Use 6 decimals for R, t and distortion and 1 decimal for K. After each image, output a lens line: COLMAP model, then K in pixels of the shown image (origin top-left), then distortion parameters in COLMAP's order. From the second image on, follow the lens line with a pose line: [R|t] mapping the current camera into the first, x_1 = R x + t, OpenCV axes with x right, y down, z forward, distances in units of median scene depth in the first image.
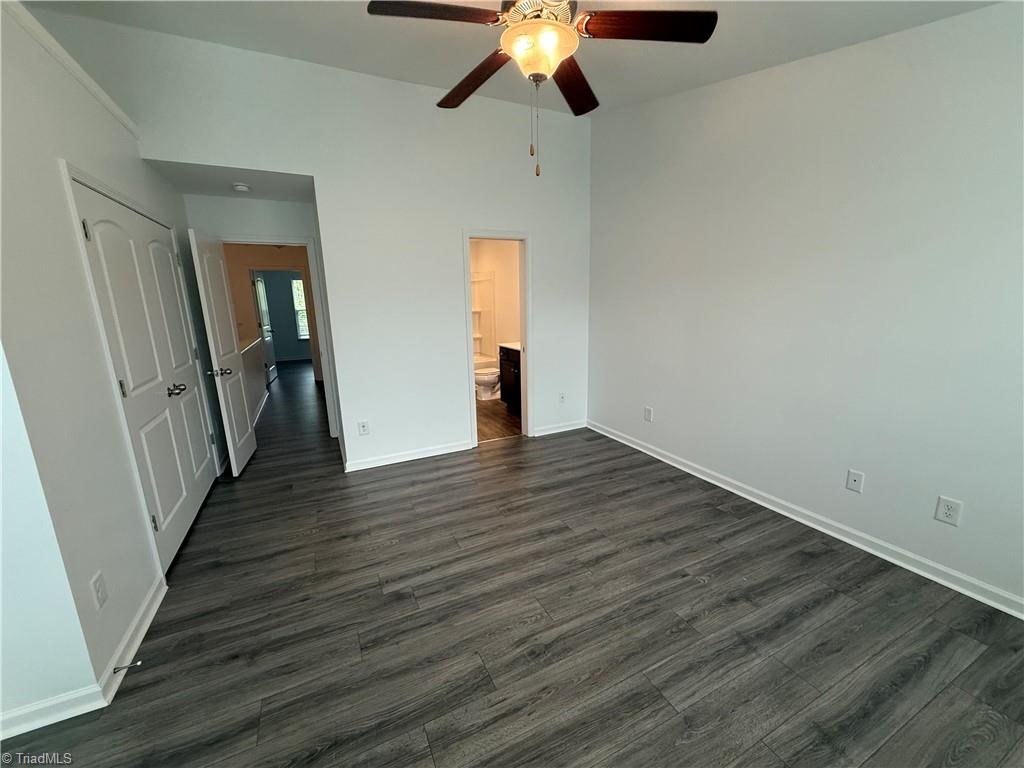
lens RADIAL K [[407.8, 0, 509.1], [0, 407.8, 381.9], [0, 0, 1]] dist [-0.000592, -0.000103]
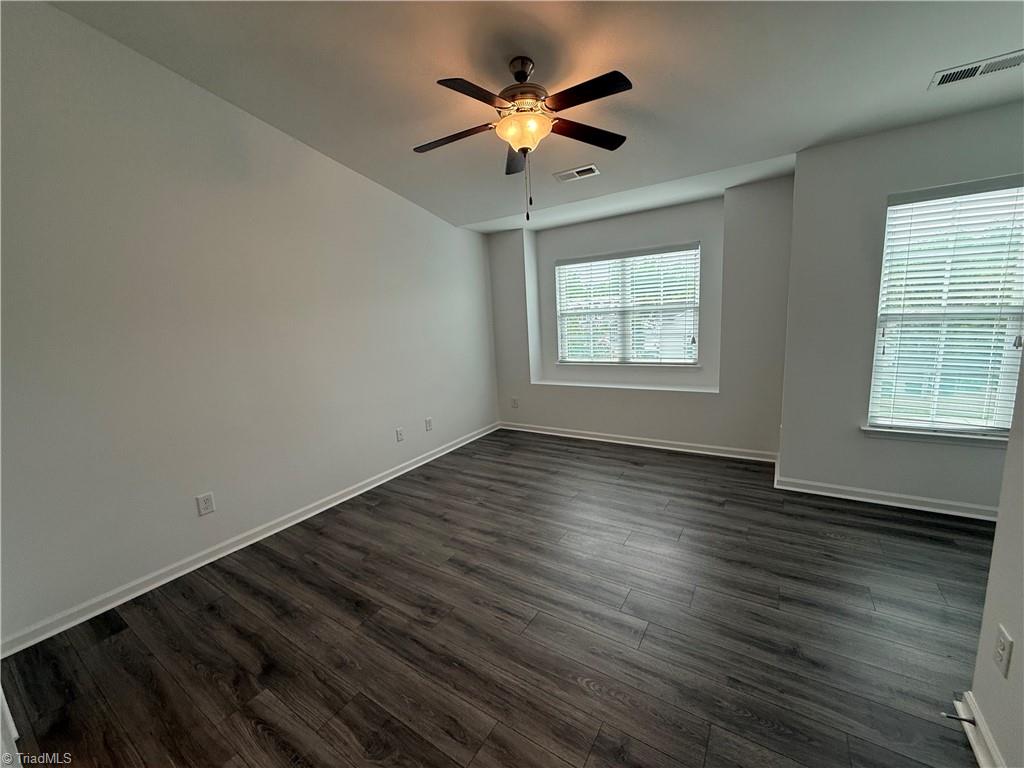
lens RADIAL K [[407.8, 0, 509.1], [0, 407.8, 381.9], [0, 0, 1]] dist [-0.000592, -0.000103]
pose [[-0.506239, -0.086892, 0.858005, -0.710140], [0.246217, 0.938937, 0.240361, -0.224859], [-0.826498, 0.332936, -0.453932, 1.197578]]
